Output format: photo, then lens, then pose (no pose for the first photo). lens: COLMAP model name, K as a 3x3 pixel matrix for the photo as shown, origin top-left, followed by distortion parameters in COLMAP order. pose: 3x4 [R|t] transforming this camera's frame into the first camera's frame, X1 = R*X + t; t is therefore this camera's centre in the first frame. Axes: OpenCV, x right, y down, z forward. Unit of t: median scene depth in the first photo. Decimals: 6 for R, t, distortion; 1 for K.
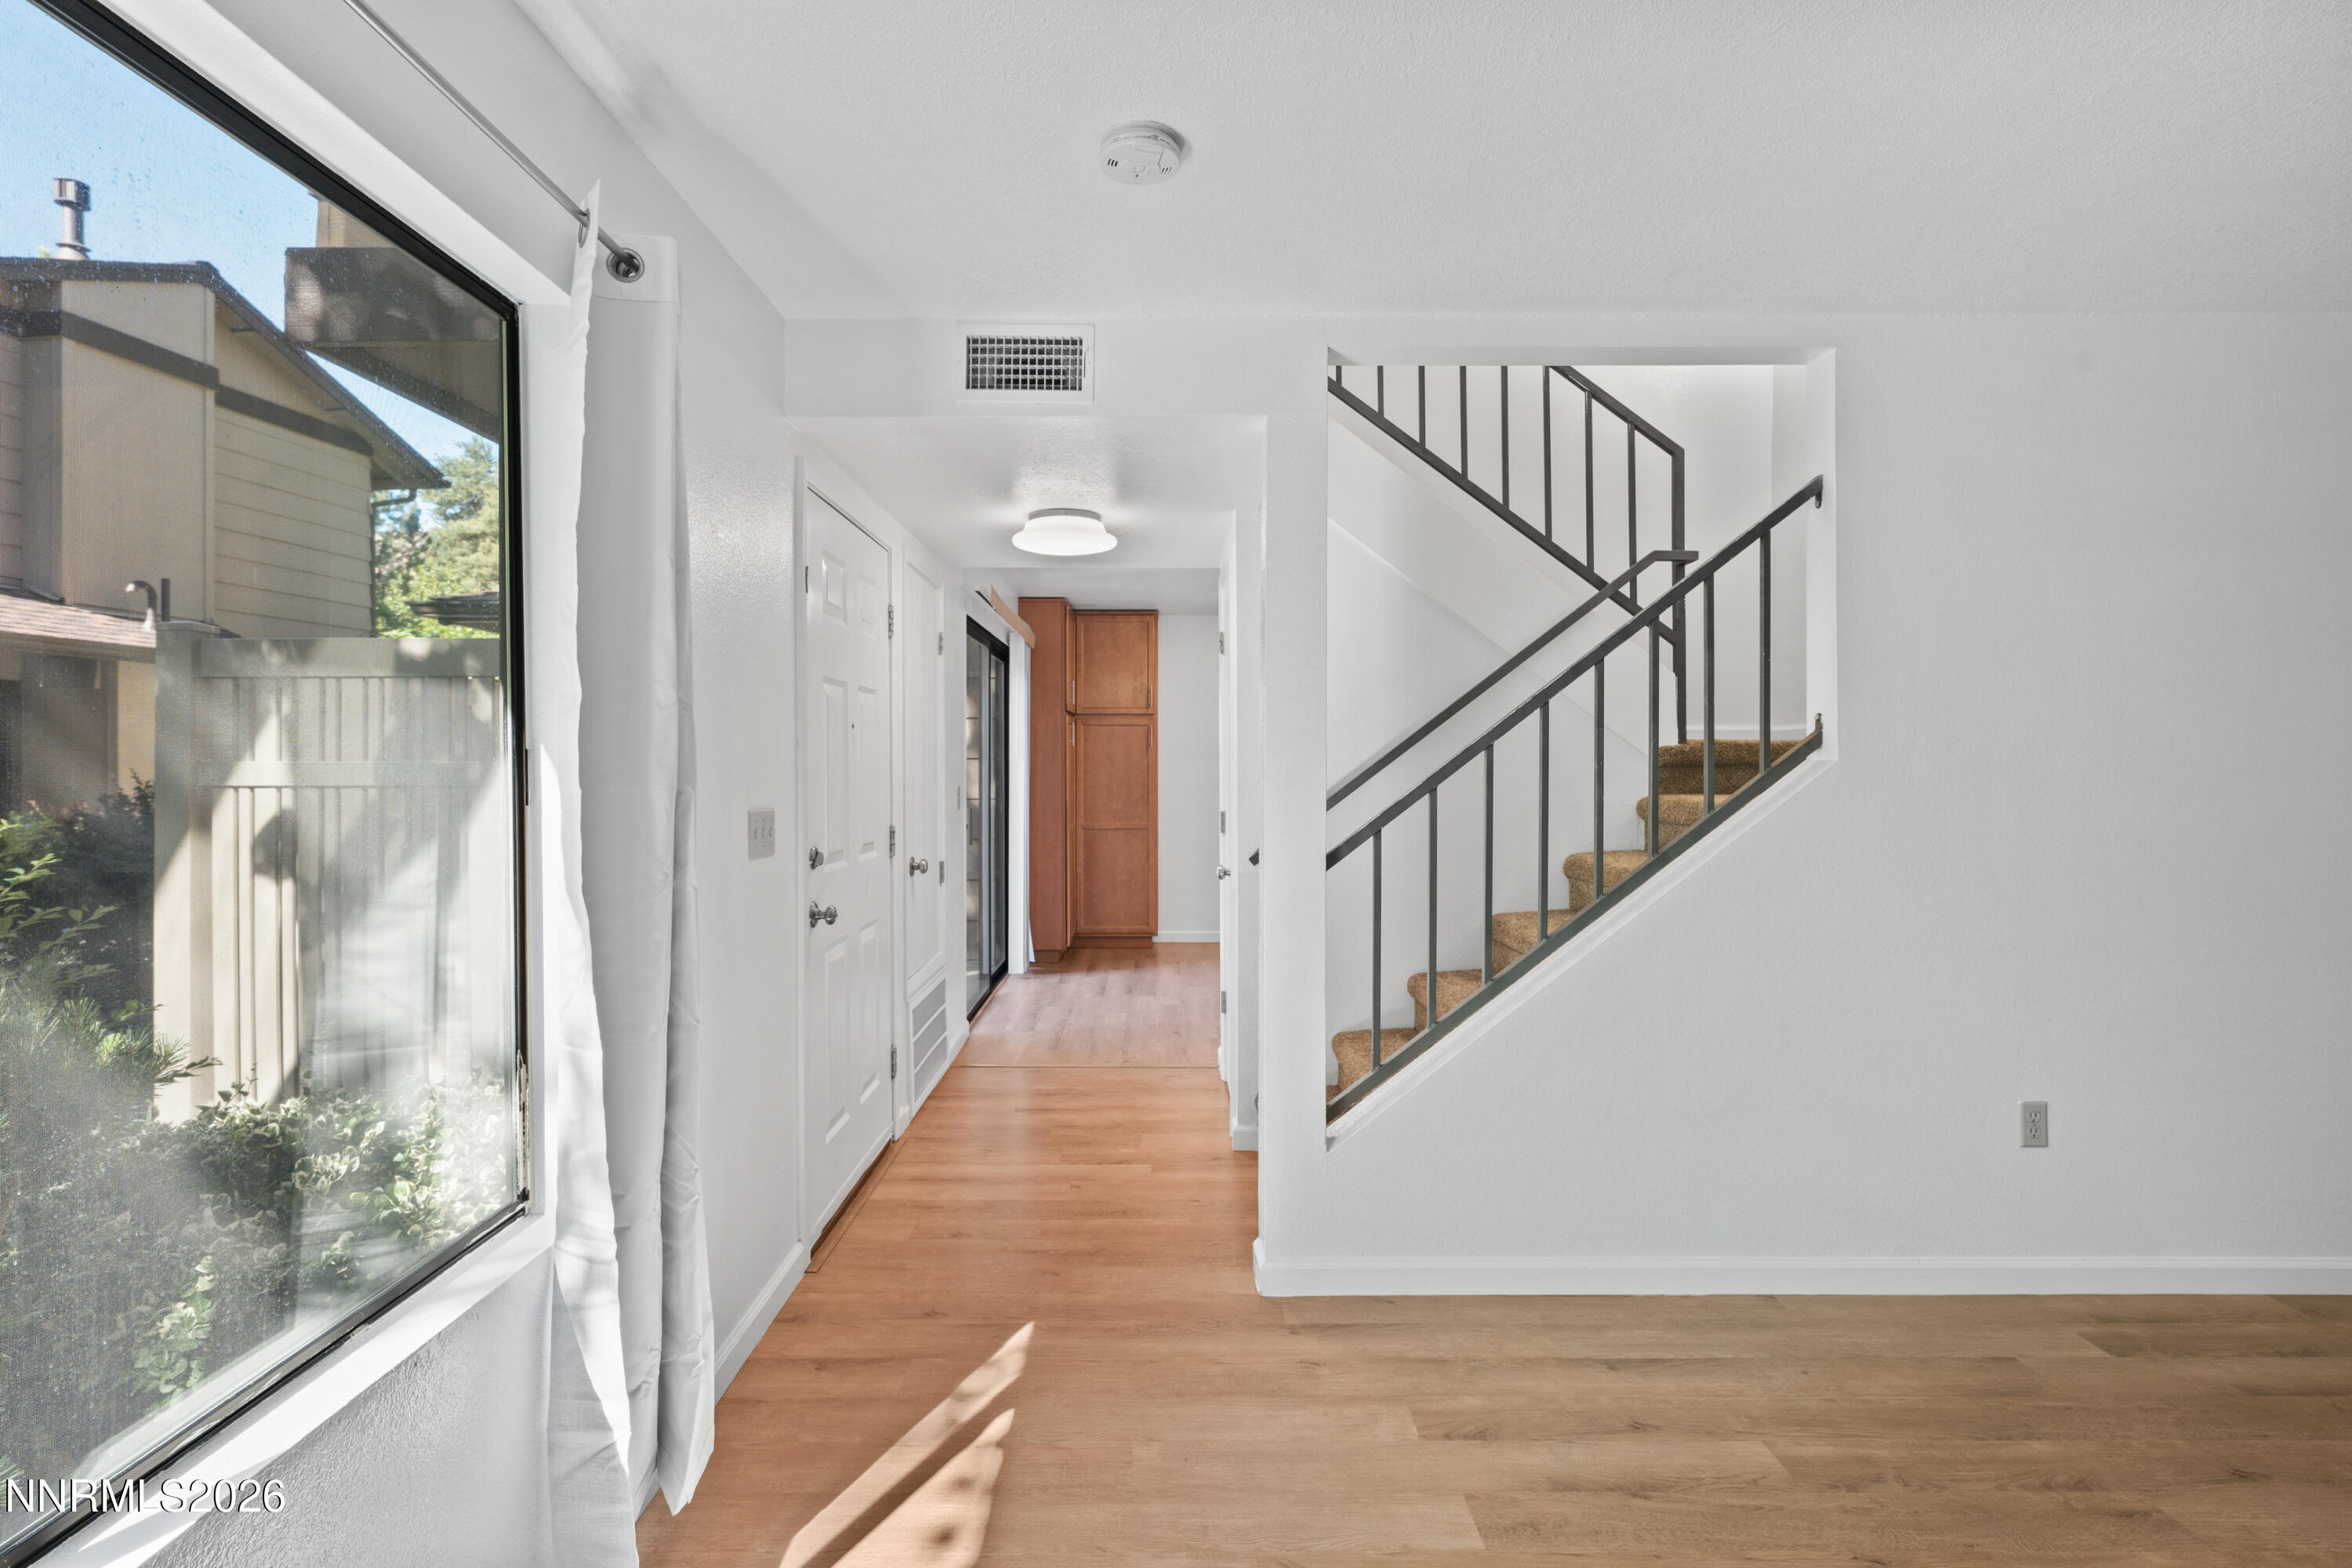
lens RADIAL K [[1112.4, 0, 1167.2], [0, 1112.4, 757.5], [0, 0, 1]] dist [0.002626, 0.001057]
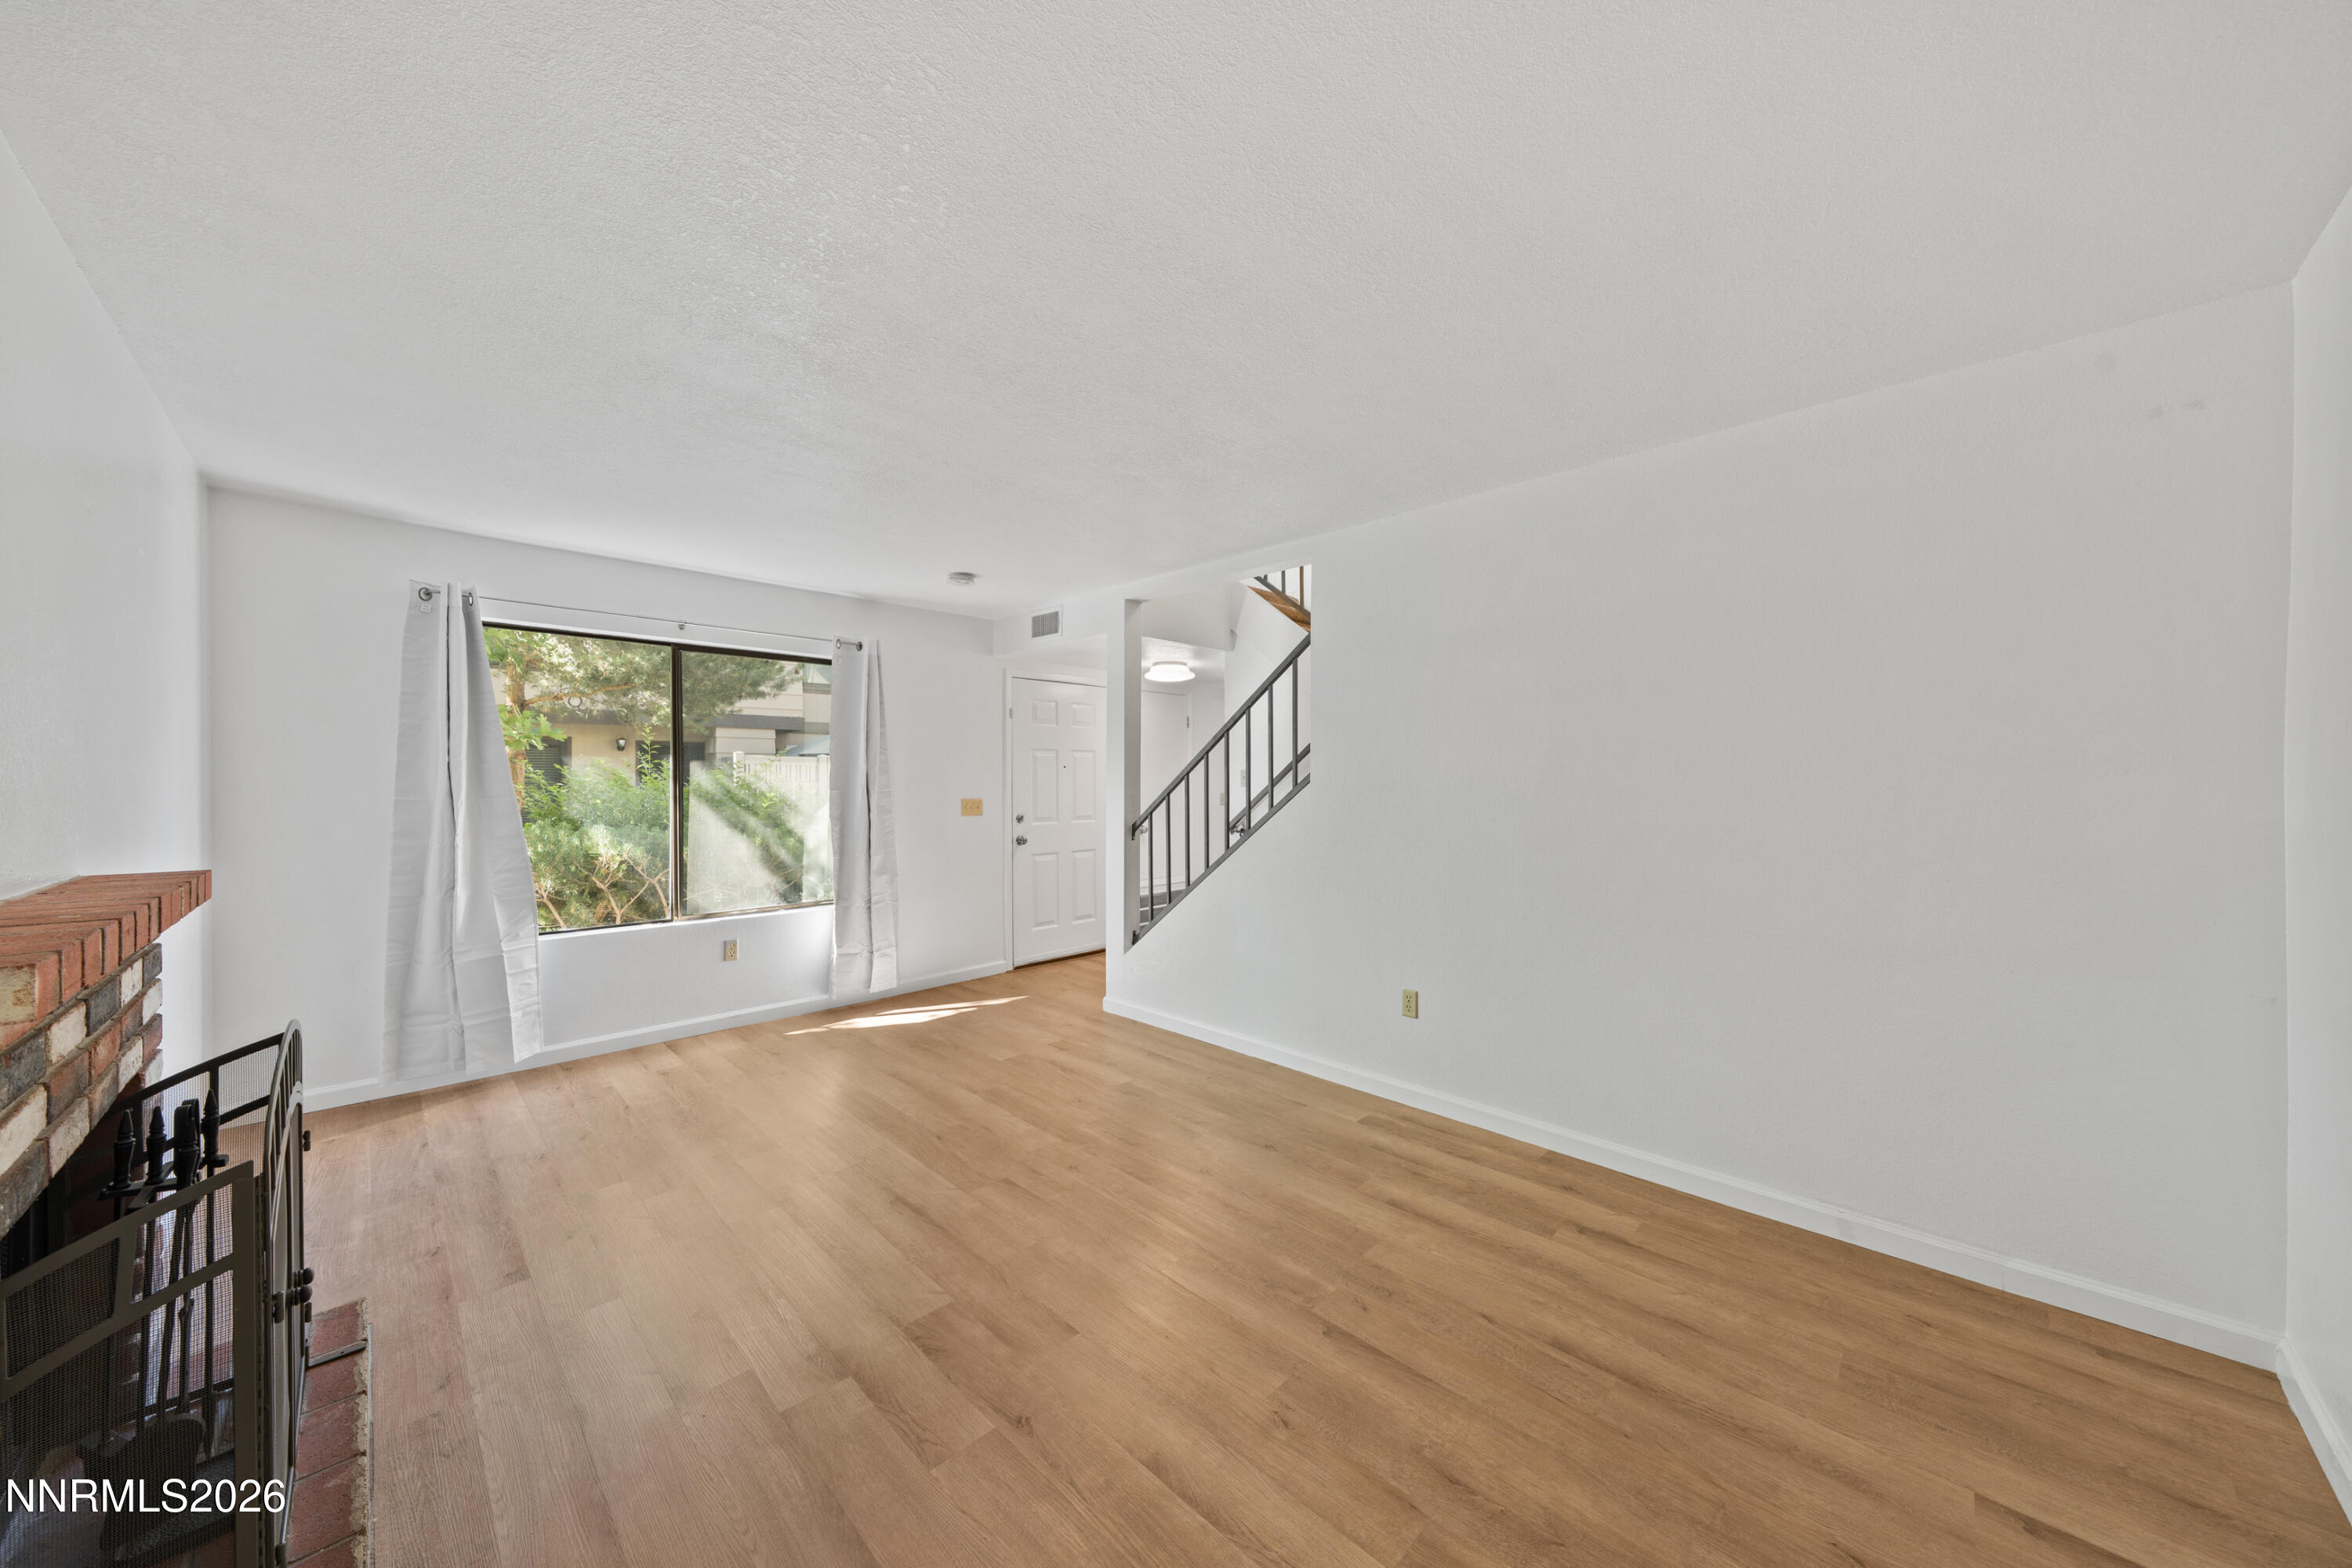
lens RADIAL K [[796.8, 0, 1176.0], [0, 796.8, 784.0], [0, 0, 1]] dist [0.000440, -0.000198]
pose [[0.705360, 0.001632, -0.708847, 1.551926], [0.004916, 0.999962, 0.007194, -0.006072], [0.708832, -0.008559, 0.705325, -0.082622]]
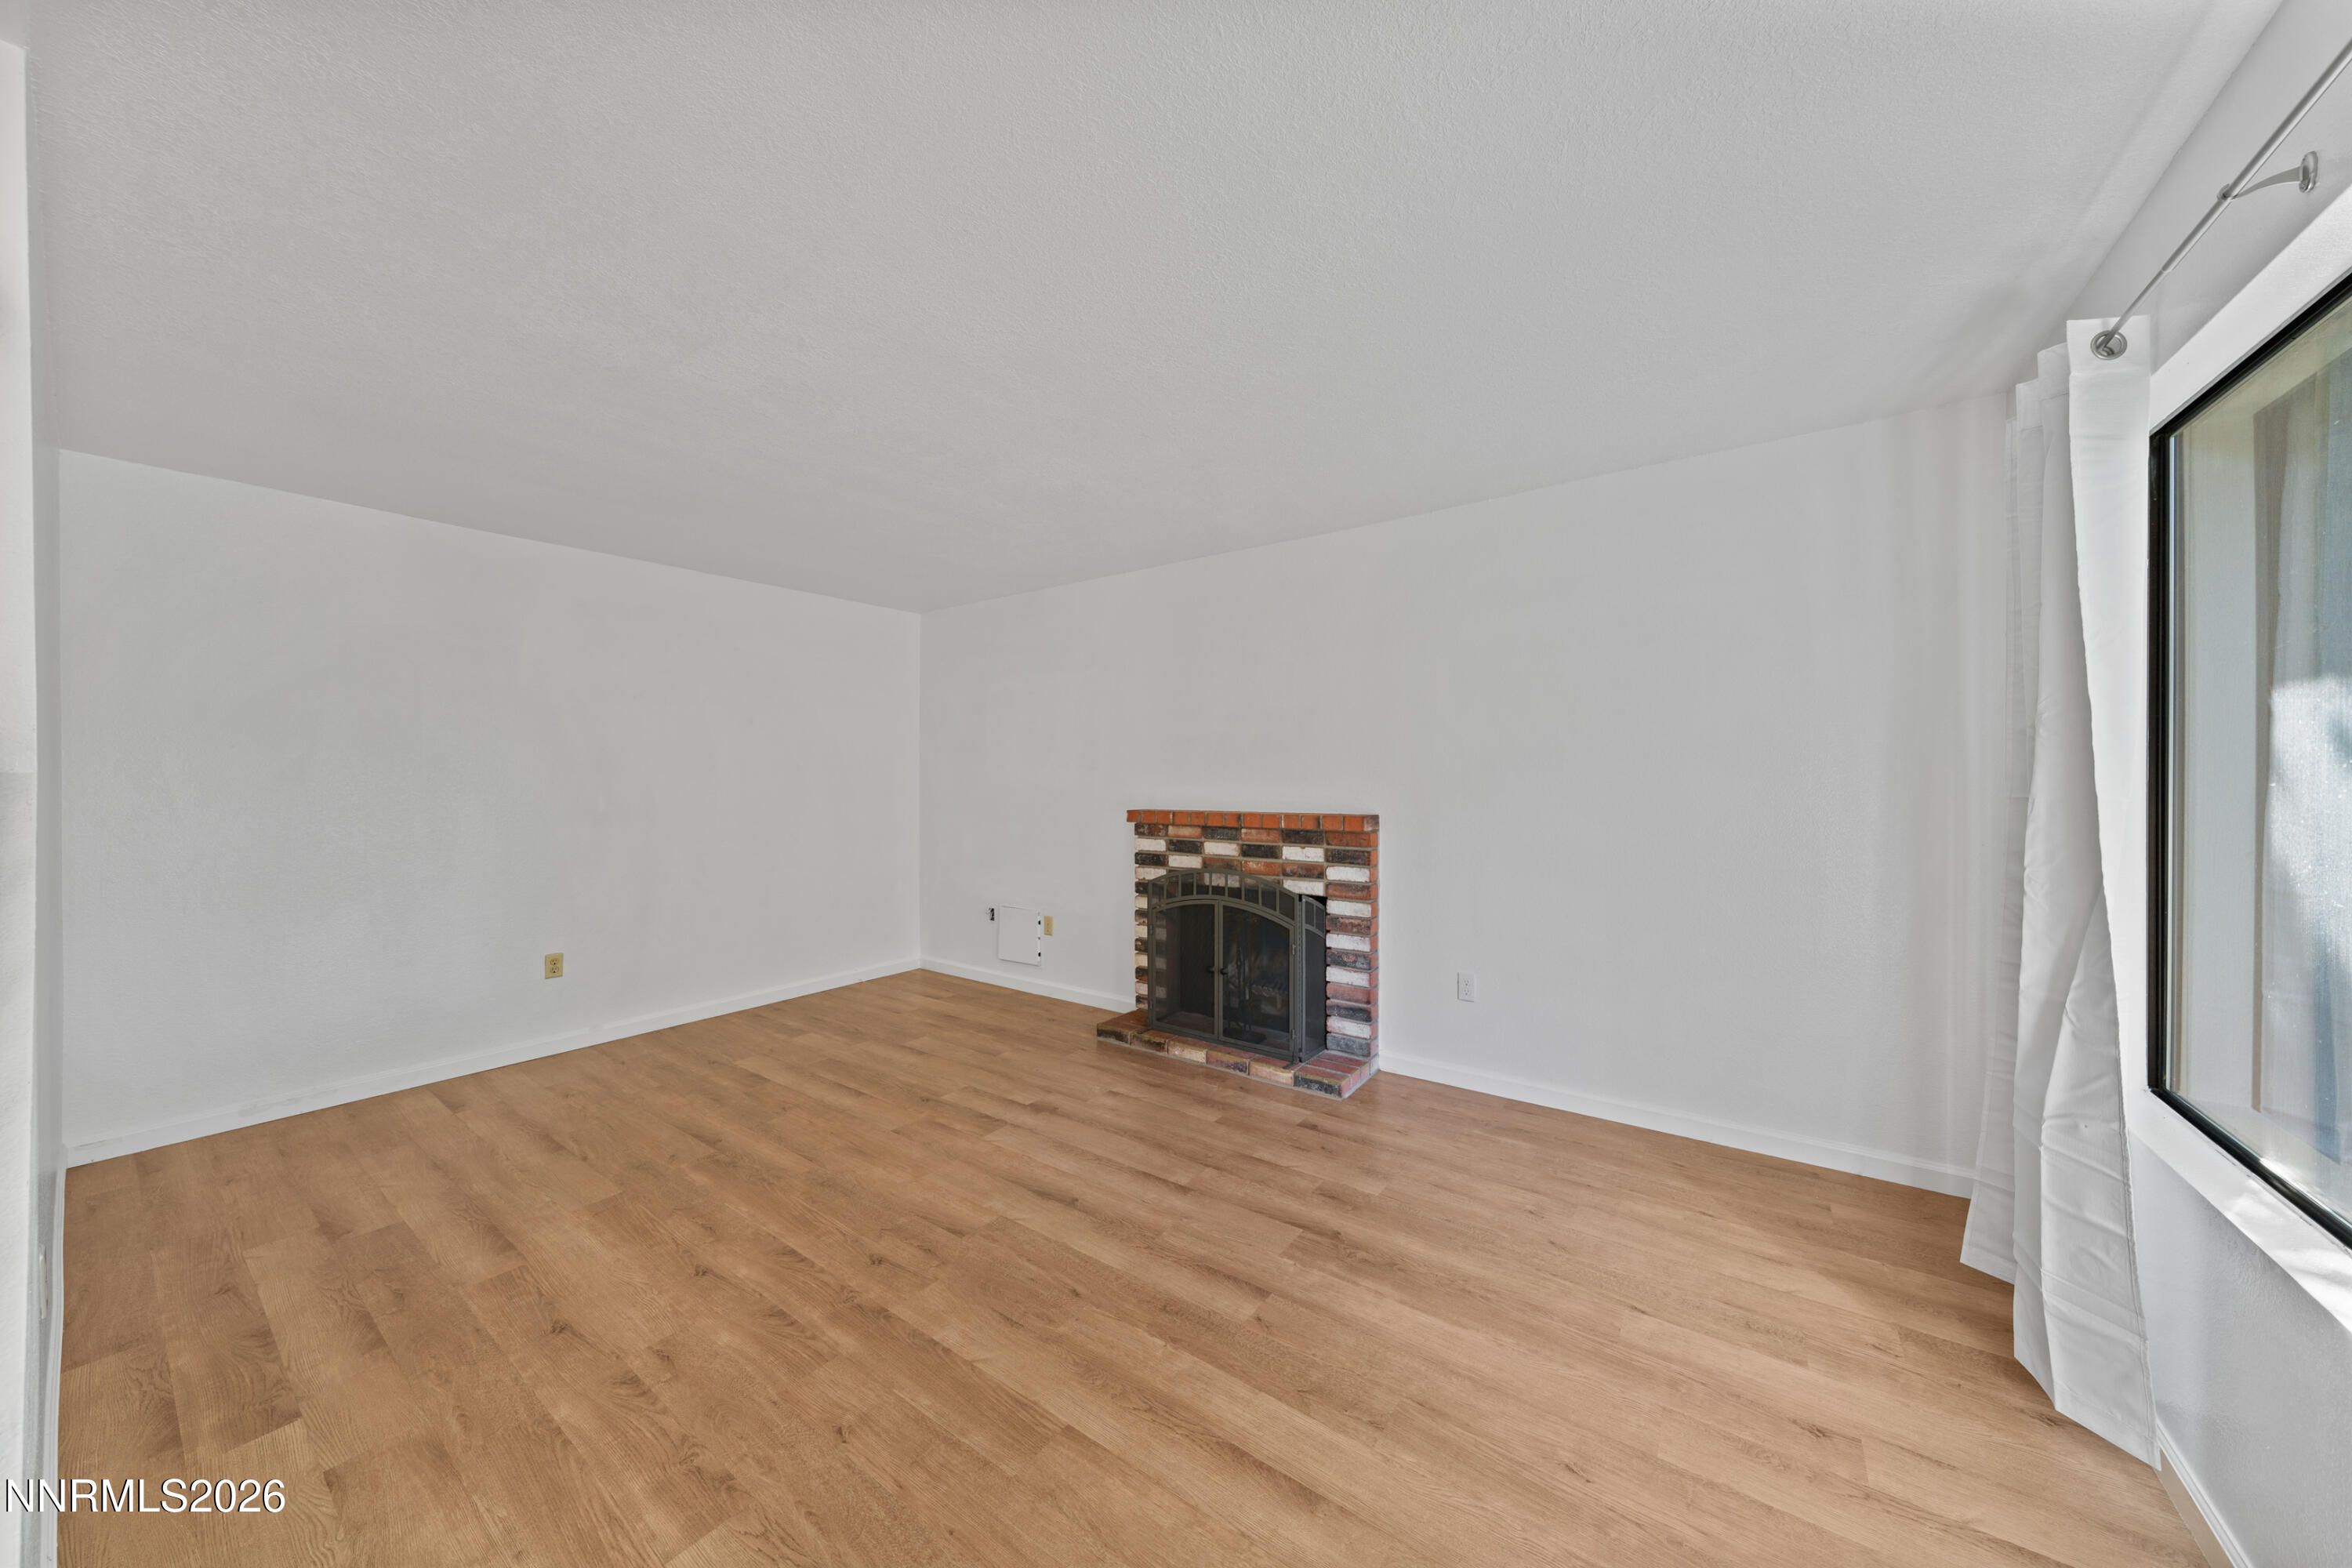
lens RADIAL K [[795.2, 0, 1176.1], [0, 795.2, 780.3], [0, 0, 1]] dist [-0.000742, -0.000133]
pose [[-0.806865, 0.000354, 0.590736, -0.128514], [0.001045, 0.999999, 0.000829, 0.007547], [-0.590736, 0.001286, -0.806864, 1.112737]]
